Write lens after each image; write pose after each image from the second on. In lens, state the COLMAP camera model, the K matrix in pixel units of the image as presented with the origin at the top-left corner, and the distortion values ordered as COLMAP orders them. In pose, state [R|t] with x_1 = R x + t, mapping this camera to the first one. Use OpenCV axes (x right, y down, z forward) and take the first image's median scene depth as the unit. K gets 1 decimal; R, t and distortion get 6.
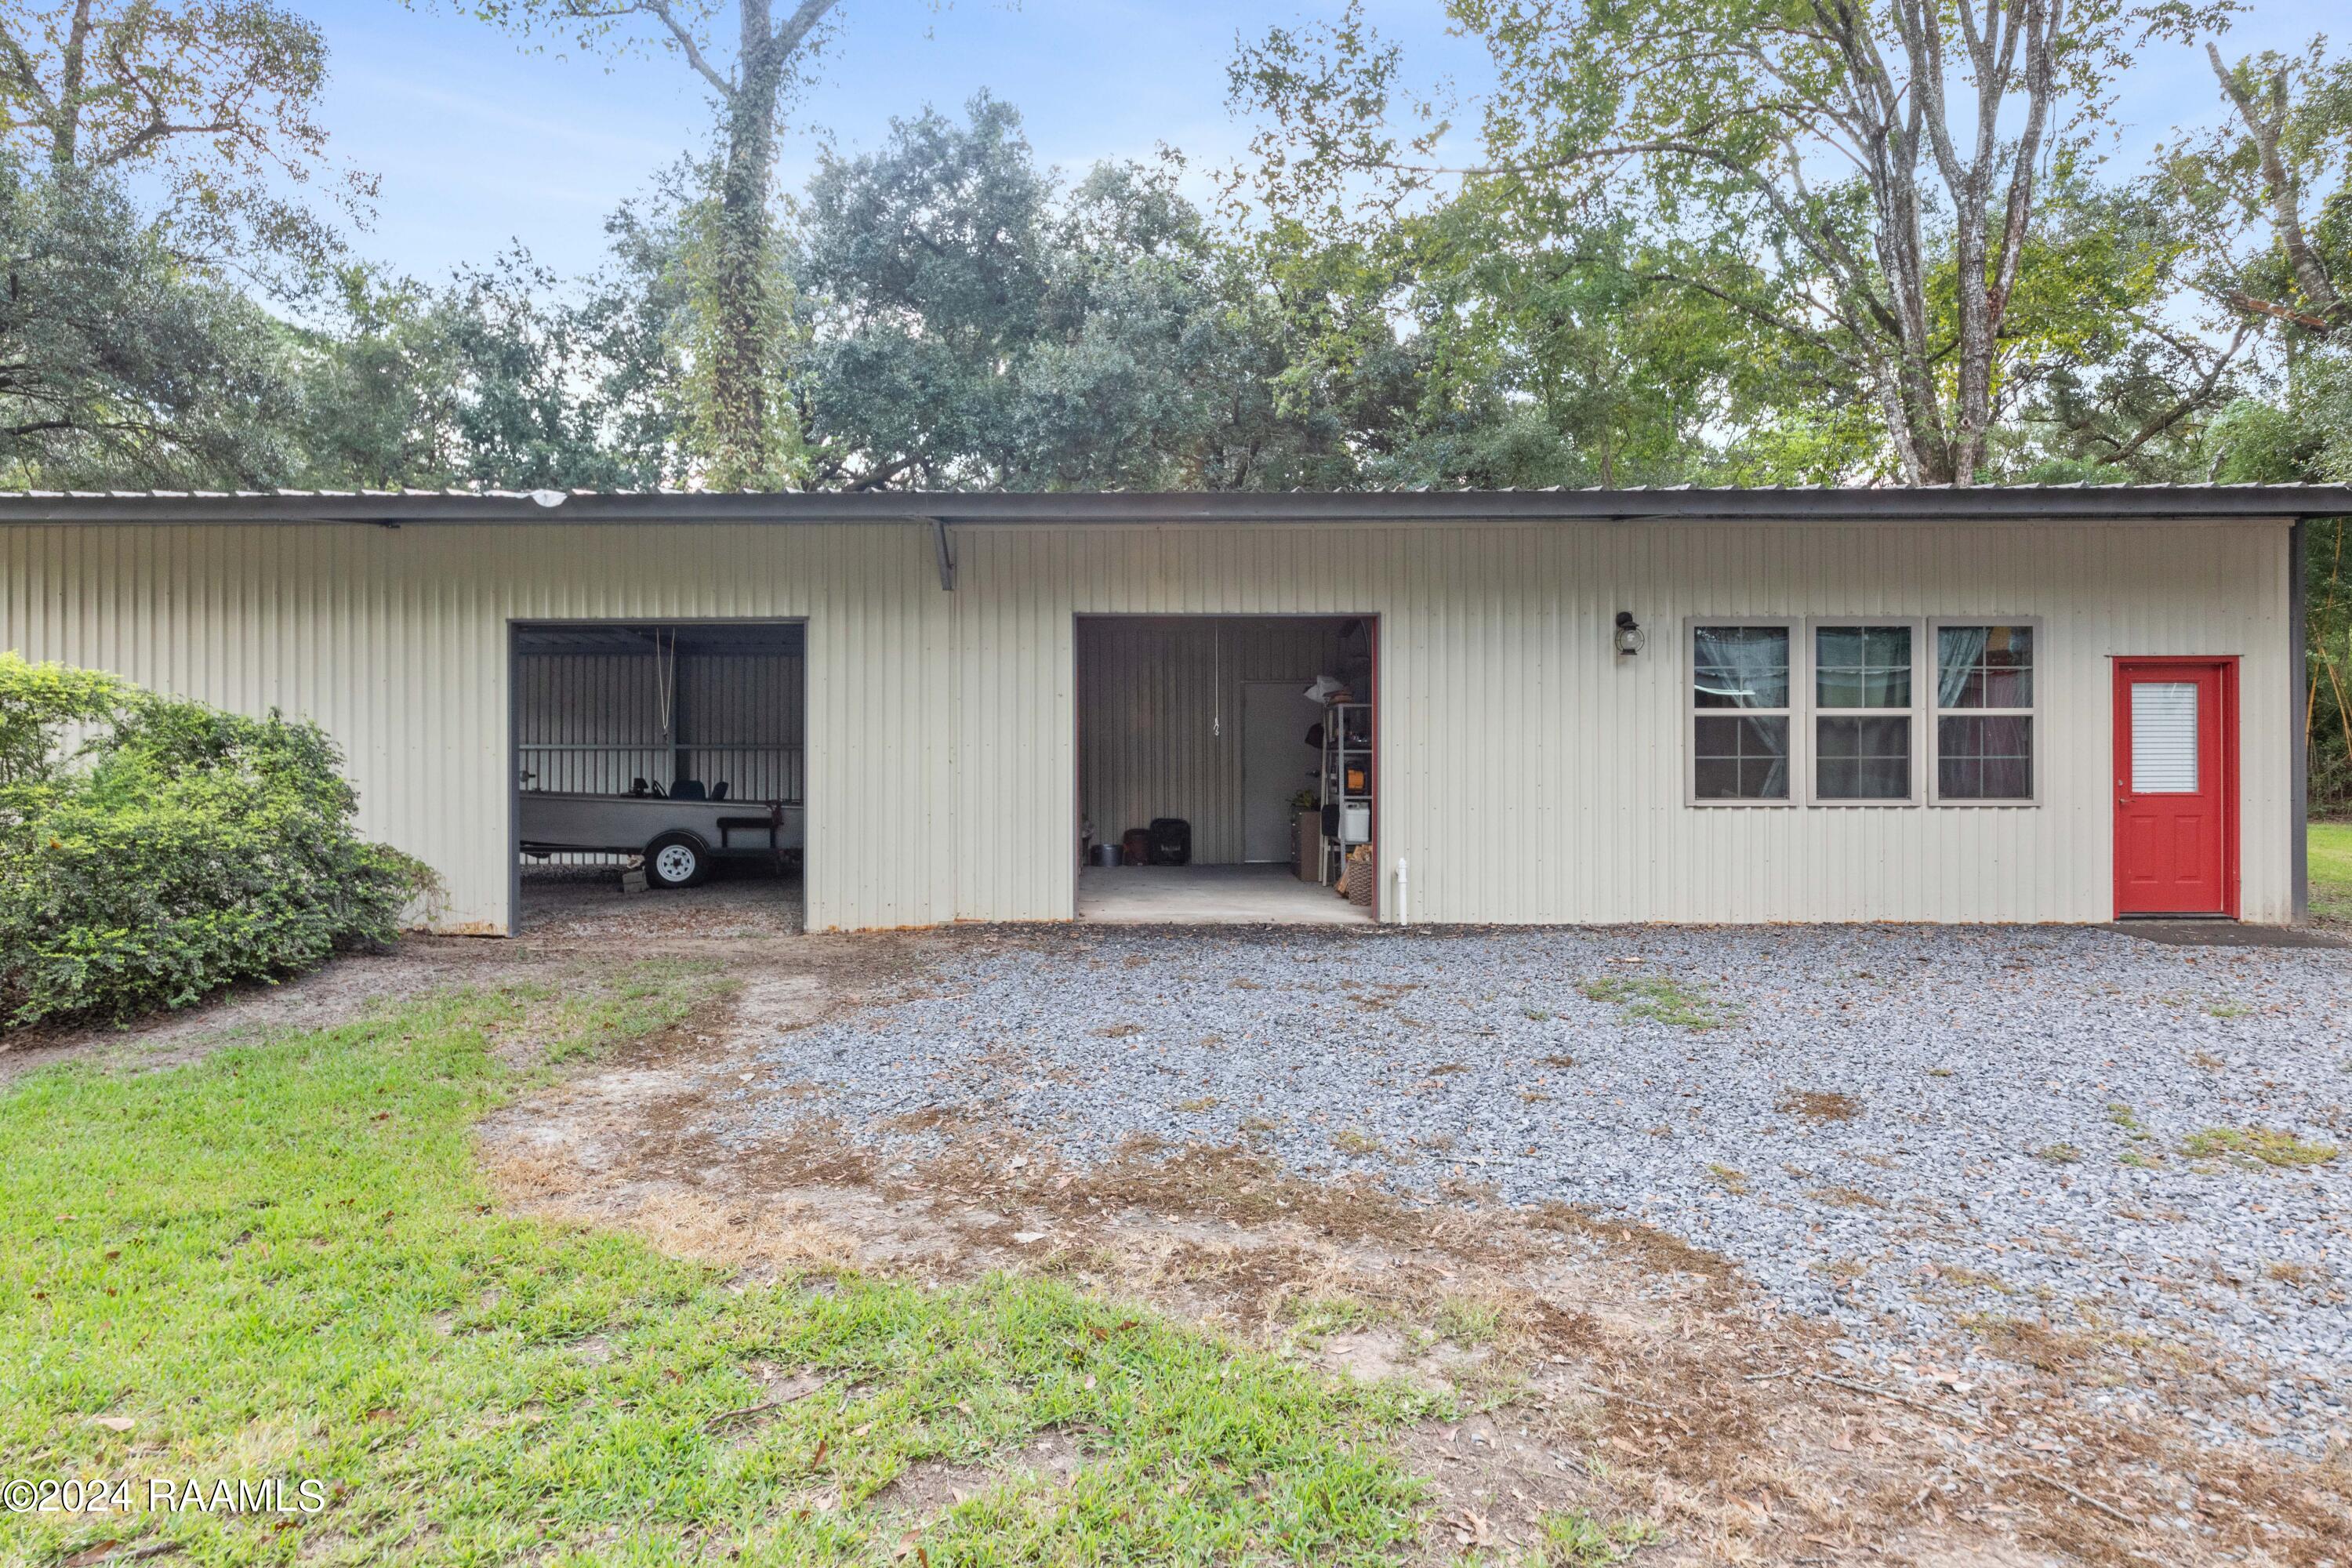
lens RADIAL K [[1220.8, 0, 1178.8], [0, 1220.8, 750.0], [0, 0, 1]] dist [-0.004182, 0.000366]
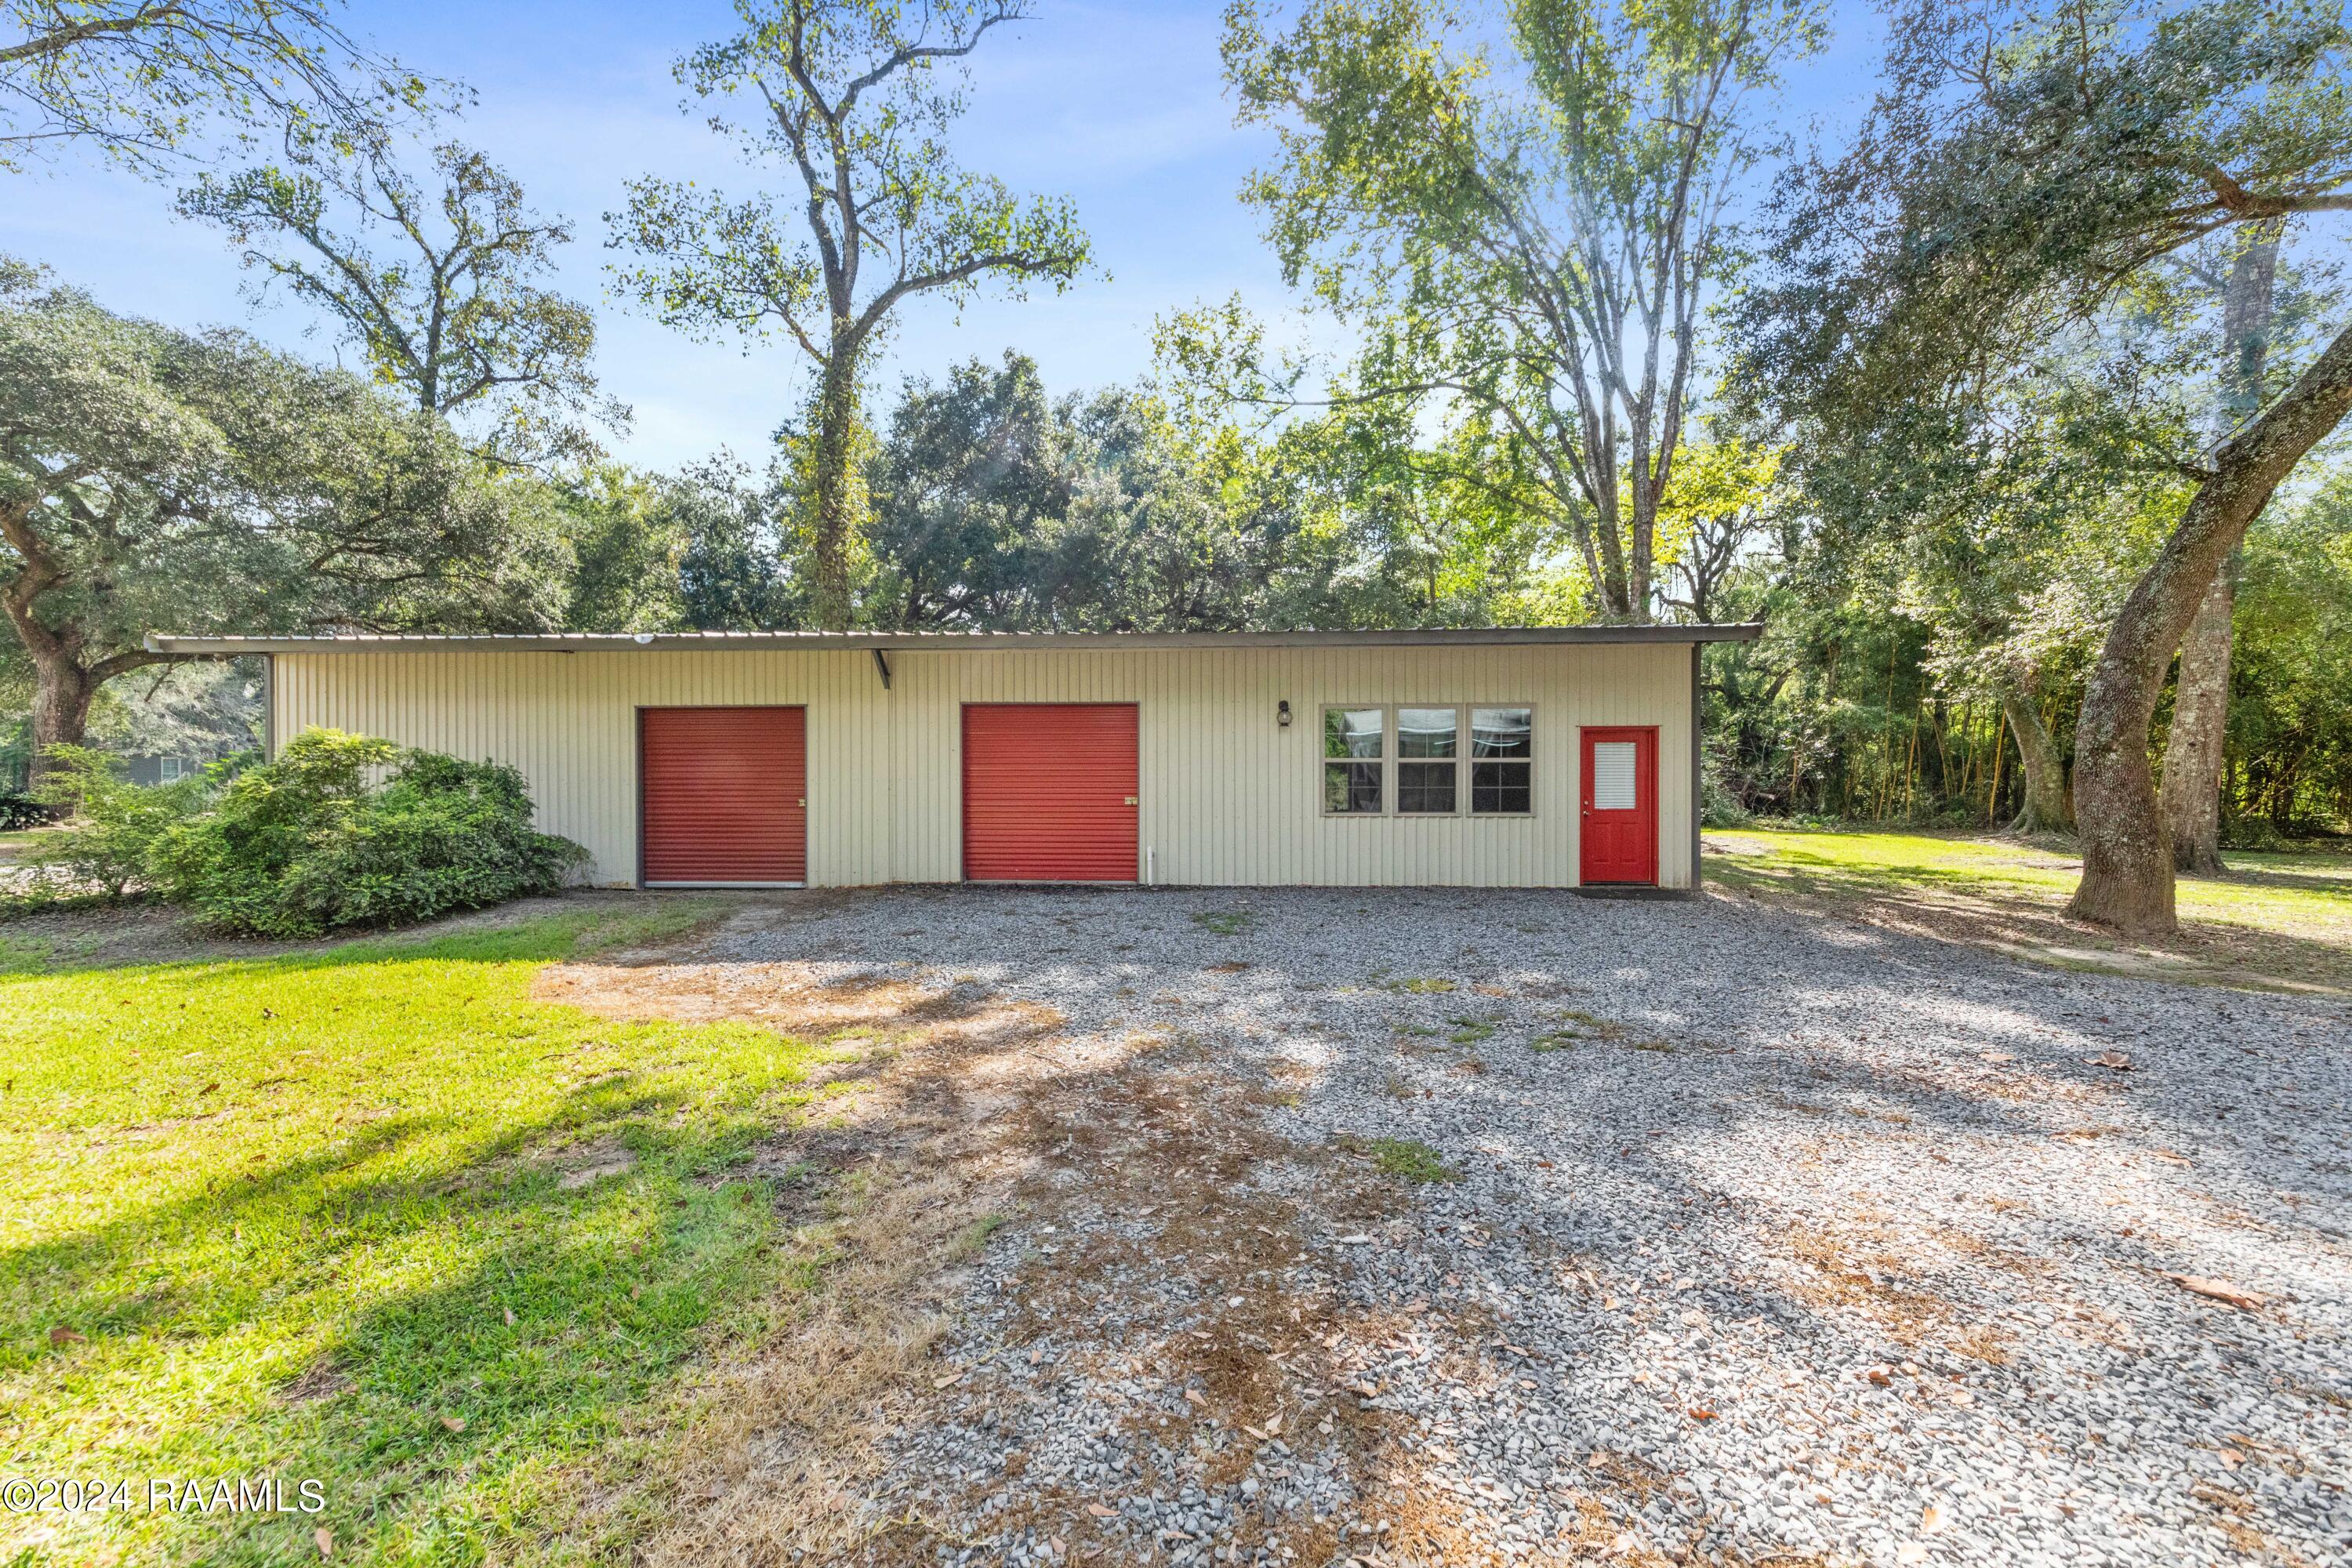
lens RADIAL K [[857.7, 0, 1184.5], [0, 857.7, 791.9], [0, 0, 1]] dist [-0.003749, -0.000365]
pose [[0.999396, 0.001776, -0.034696, 0.265738], [-0.001483, 0.999963, 0.008482, 0.002974], [0.034709, -0.008425, 0.999362, -0.181050]]
